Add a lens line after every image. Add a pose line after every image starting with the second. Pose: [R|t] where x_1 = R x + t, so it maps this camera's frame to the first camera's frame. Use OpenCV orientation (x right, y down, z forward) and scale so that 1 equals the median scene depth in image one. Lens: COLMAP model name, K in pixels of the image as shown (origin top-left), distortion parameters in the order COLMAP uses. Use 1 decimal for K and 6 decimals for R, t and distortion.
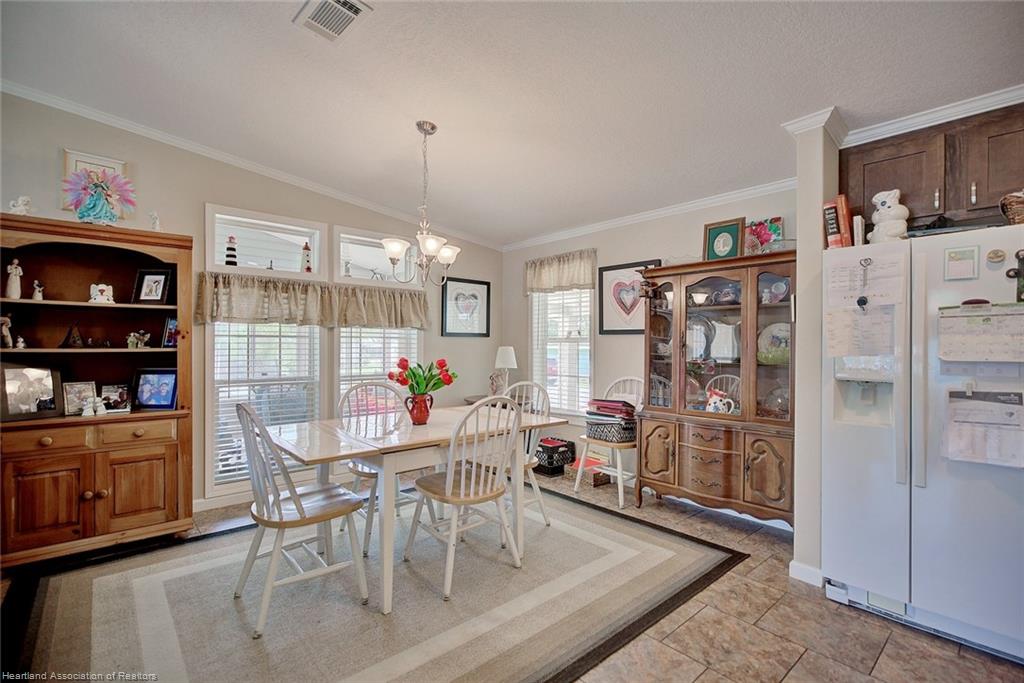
lens RADIAL K [[465.5, 0, 511.1], [0, 465.5, 343.0], [0, 0, 1]] dist [-0.004946, -0.000737]
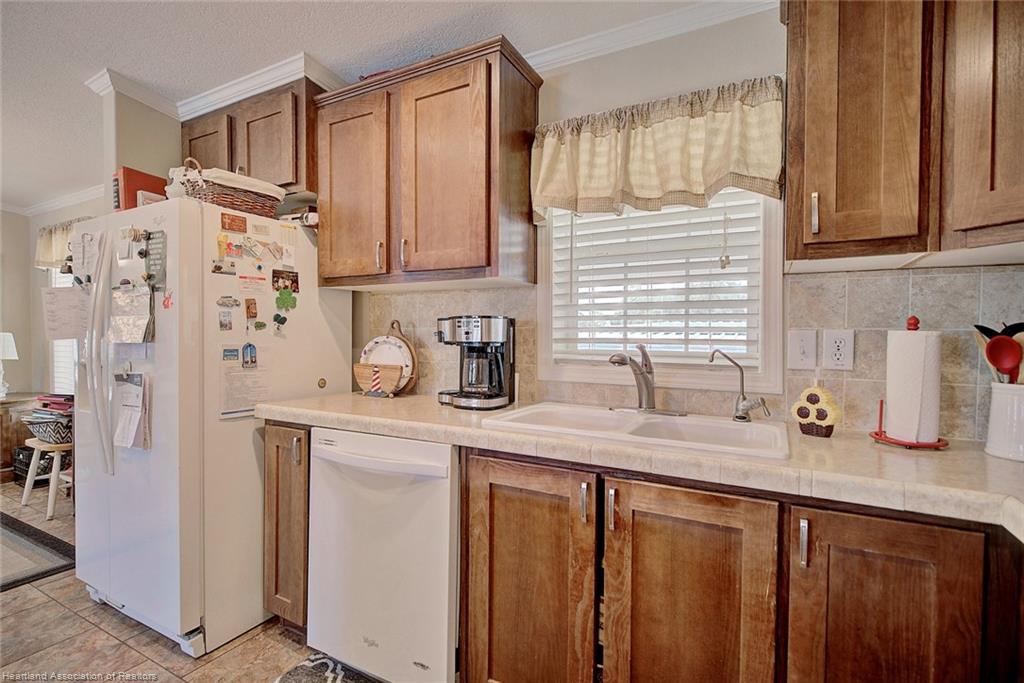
lens RADIAL K [[465.5, 0, 510.0], [0, 465.5, 343.5], [0, 0, 1]] dist [-0.004946, -0.000737]
pose [[0.931593, -0.012084, 0.363302, 1.199283], [0.001797, 0.999588, 0.028639, 0.011990], [-0.363499, -0.026027, 0.931231, -0.171129]]
